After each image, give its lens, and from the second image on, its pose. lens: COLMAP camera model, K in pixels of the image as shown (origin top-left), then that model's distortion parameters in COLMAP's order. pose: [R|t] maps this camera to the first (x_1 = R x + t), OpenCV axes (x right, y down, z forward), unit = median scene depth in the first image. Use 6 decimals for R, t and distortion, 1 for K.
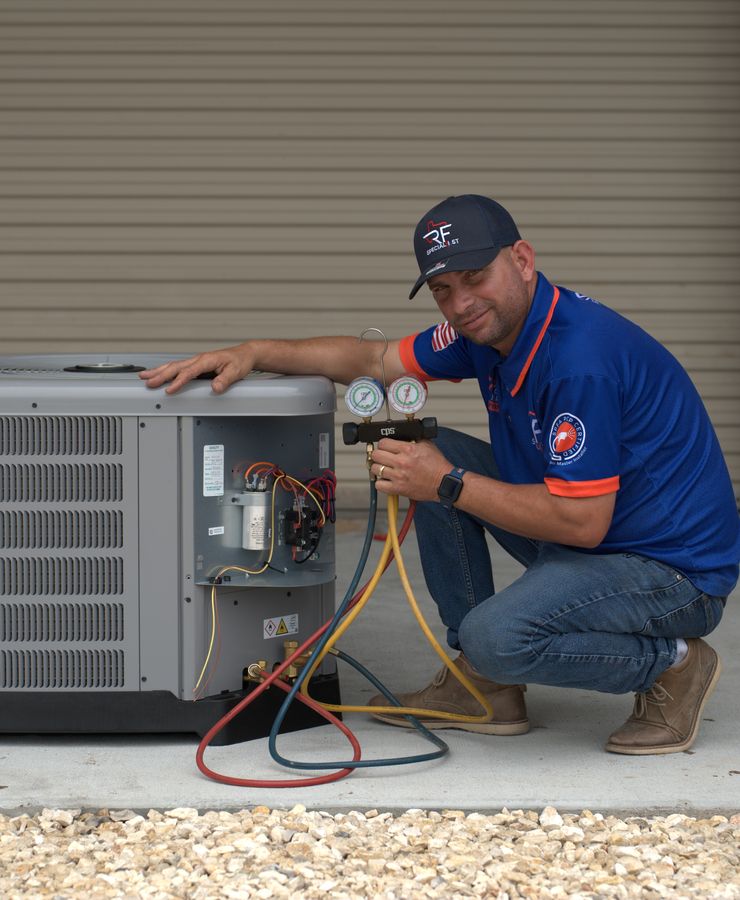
lens RADIAL K [[2877.5, 0, 368.9], [0, 2877.5, 447.0], [0, 0, 1]] dist [-0.078249, 0.000000]
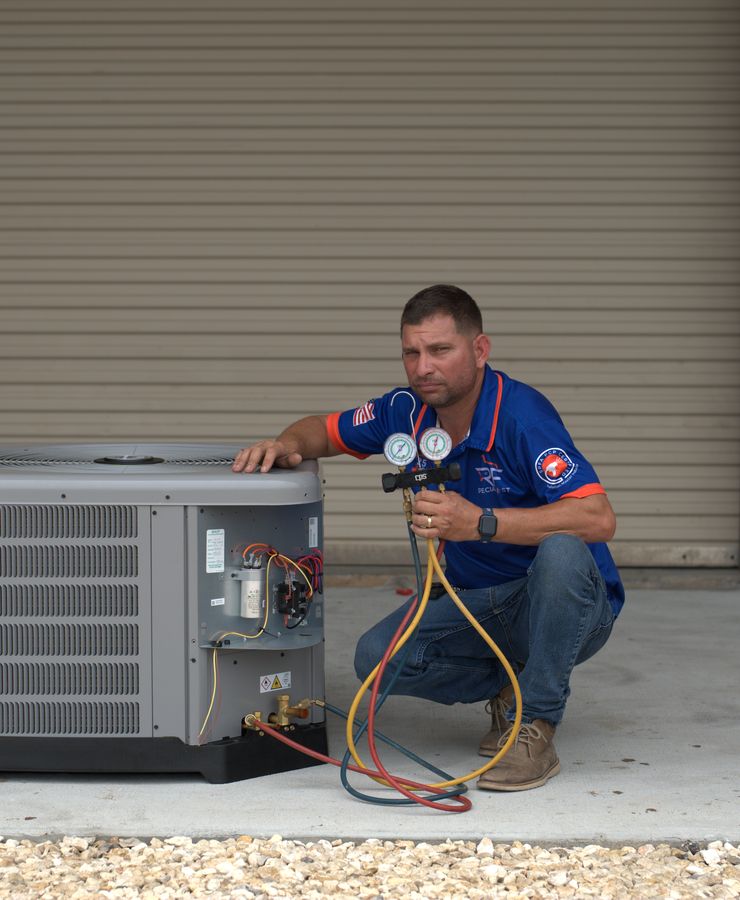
lens RADIAL K [[2877.5, 0, 365.5], [0, 2877.5, 455.0], [0, 0, 1]] dist [-0.078249, 0.000000]
pose [[0.999260, 0.002444, -0.038396, 0.053395], [-0.002667, 0.999980, -0.005761, -0.024791], [0.038381, 0.005860, 0.999246, -0.180334]]
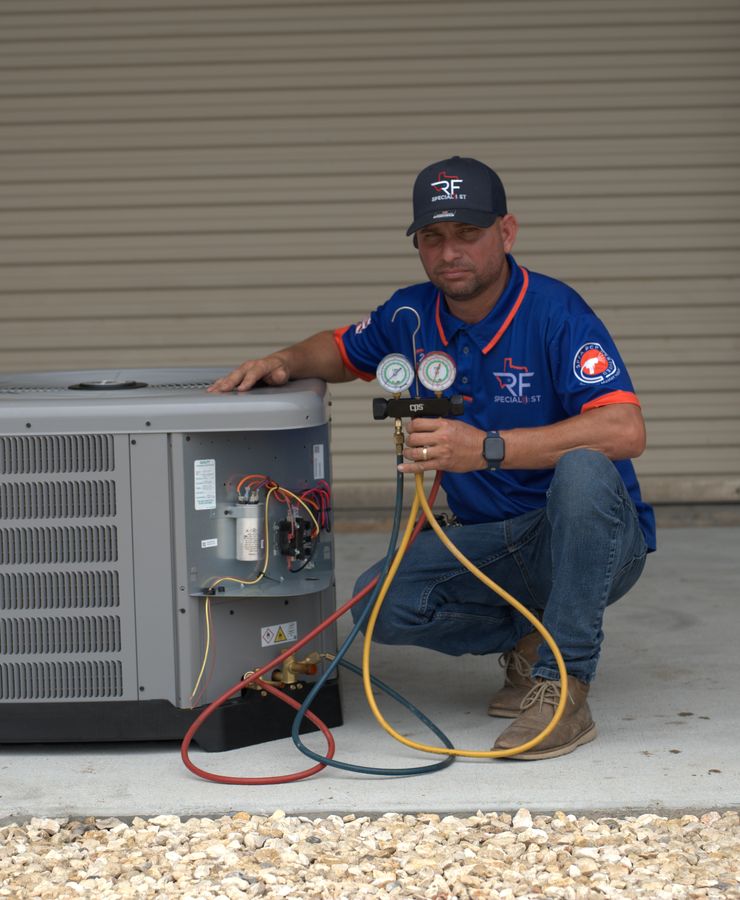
lens RADIAL K [[2877.5, 0, 369.3], [0, 2877.5, 452.1], [0, 0, 1]] dist [-0.078249, 0.000000]
pose [[0.998456, -0.020930, -0.051456, 0.058175], [0.021311, 0.999749, 0.006870, -0.009283], [0.051299, -0.007956, 0.998652, -0.022814]]
